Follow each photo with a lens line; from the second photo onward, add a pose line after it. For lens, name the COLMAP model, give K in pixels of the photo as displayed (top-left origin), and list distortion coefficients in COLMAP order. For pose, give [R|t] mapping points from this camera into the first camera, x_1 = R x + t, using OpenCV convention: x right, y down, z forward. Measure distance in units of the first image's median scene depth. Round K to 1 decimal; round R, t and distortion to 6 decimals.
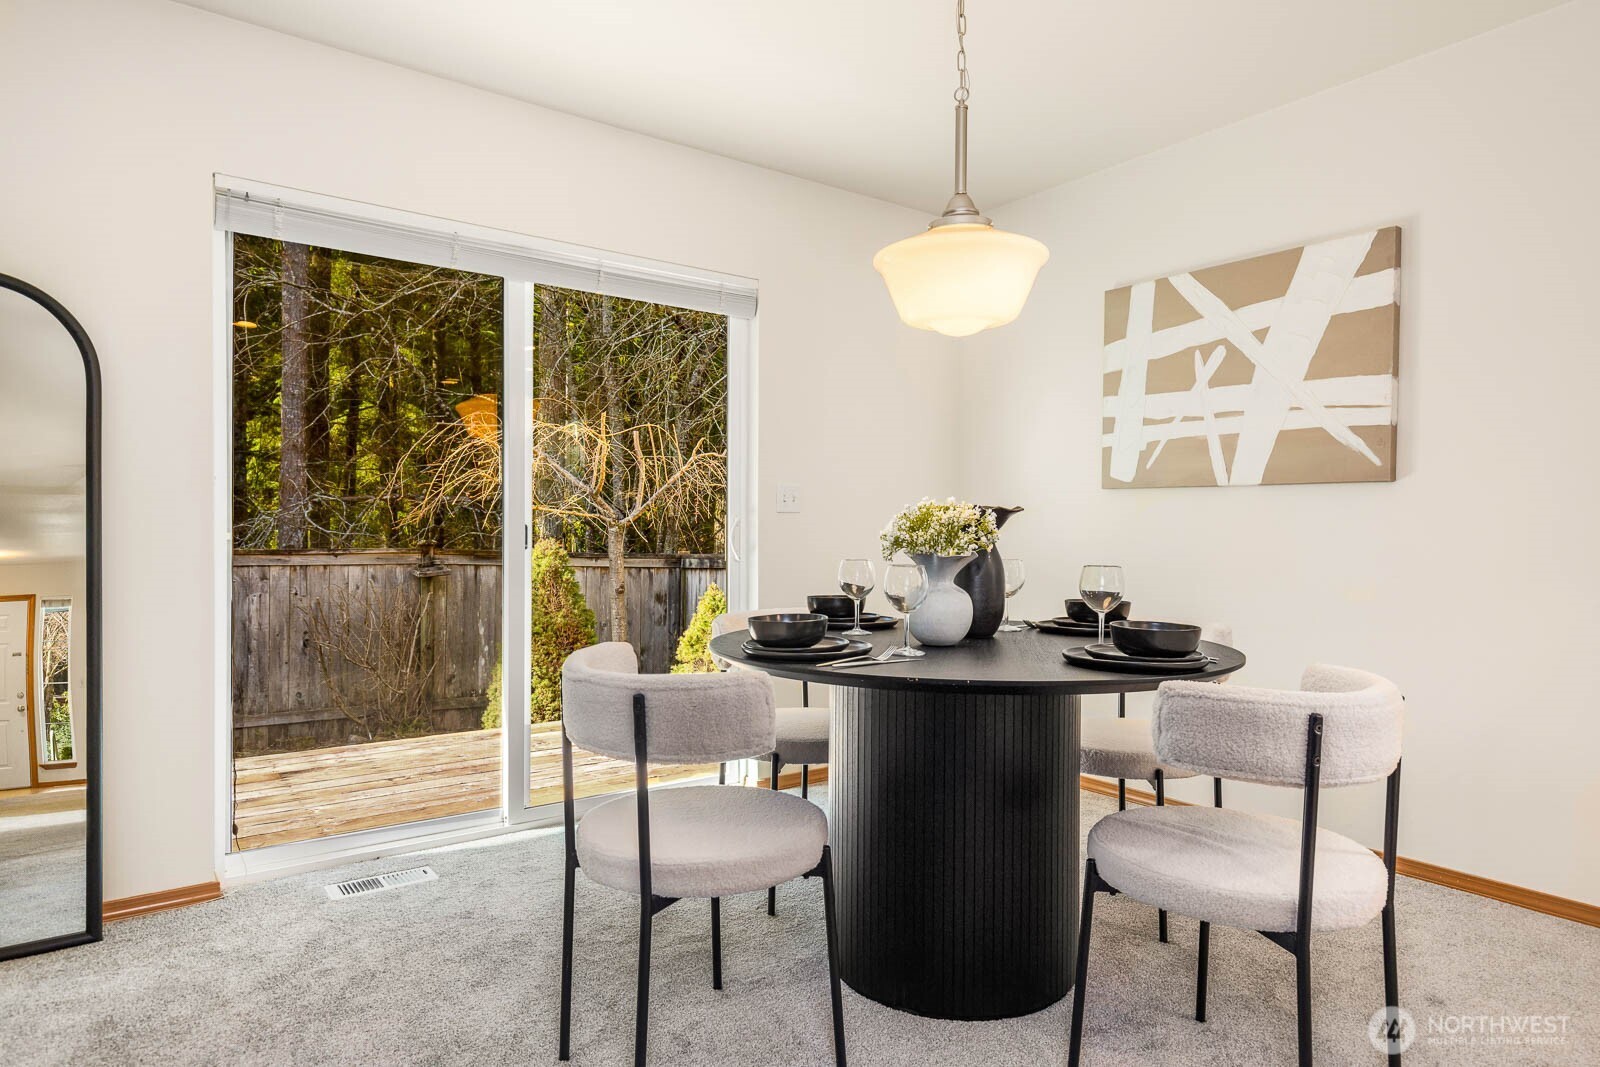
lens RADIAL K [[955.2, 0, 799.7], [0, 955.2, 541.0], [0, 0, 1]] dist [0.000403, -0.002930]
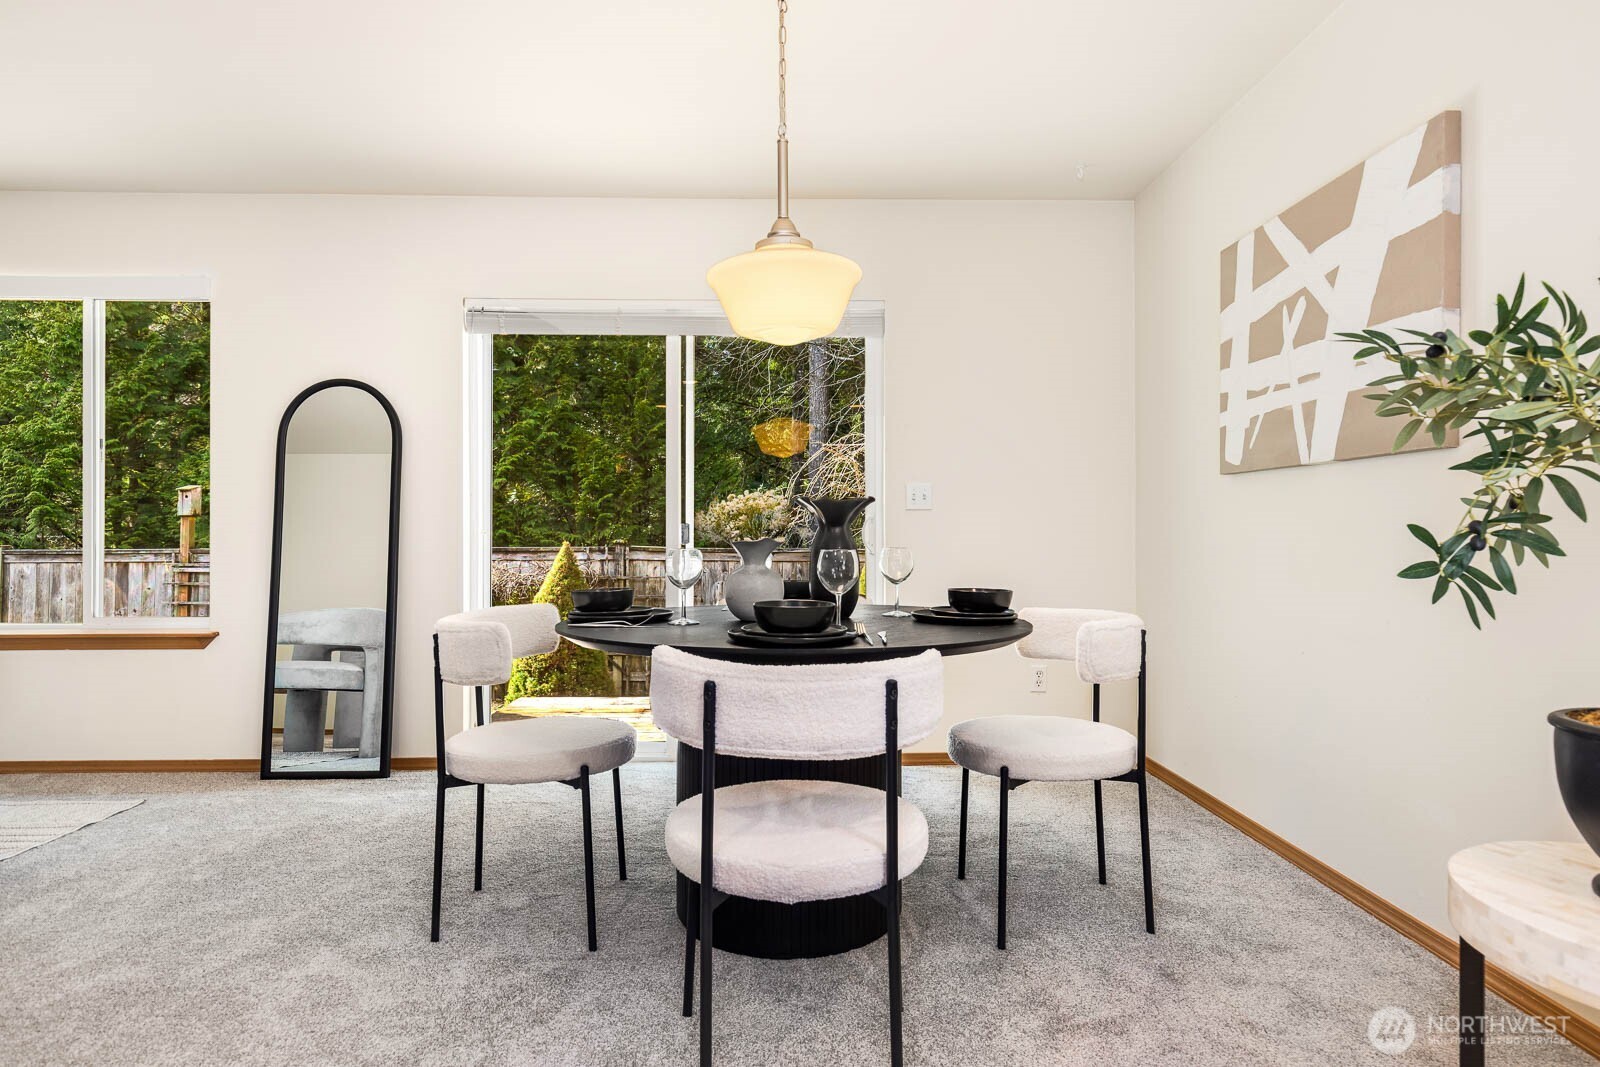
lens RADIAL K [[882.5, 0, 786.9], [0, 882.5, 531.9], [0, 0, 1]] dist [-0.013114, -0.000061]
pose [[0.813282, -0.010075, -0.581783, 0.527540], [0.000749, 0.999867, -0.016267, 0.013519], [0.581870, 0.012794, 0.813181, 0.118212]]
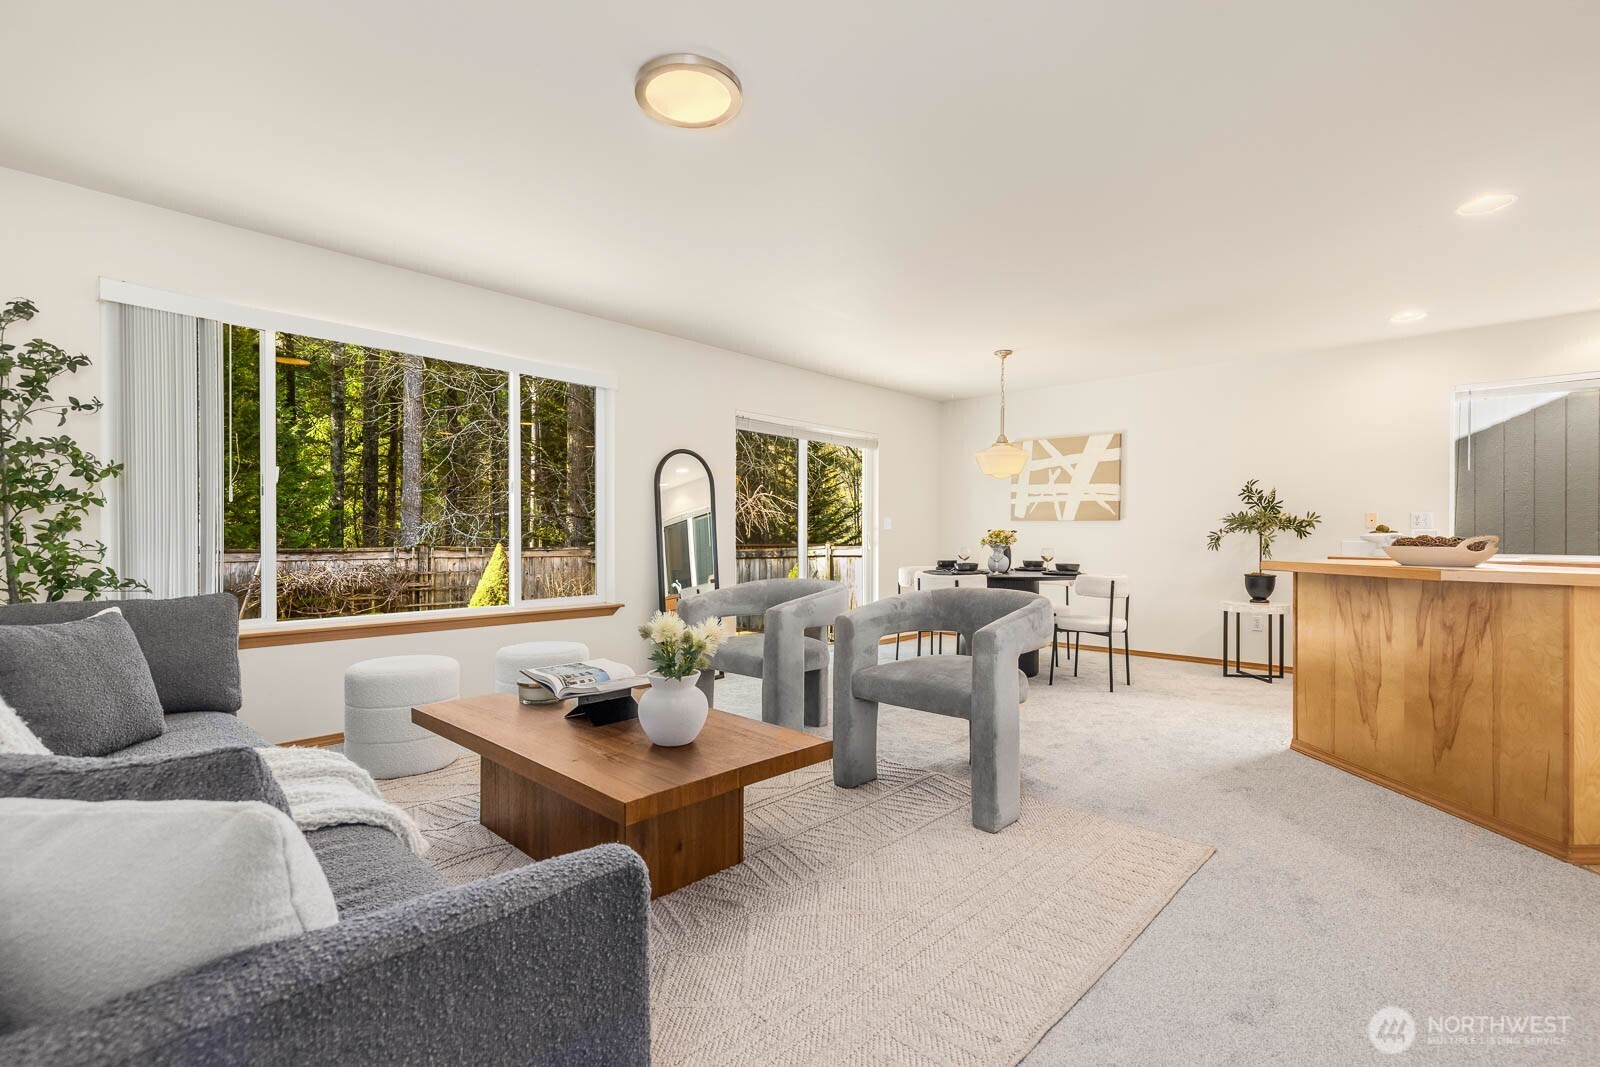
lens RADIAL K [[725.3, 0, 801.6], [0, 725.3, 536.6], [0, 0, 1]] dist [0.002353, 0.000286]
pose [[0.984559, -0.001416, 0.175047, -0.639118], [0.002894, 0.999962, -0.008190, 0.002234], [-0.175029, 0.008570, 0.984526, -0.894786]]
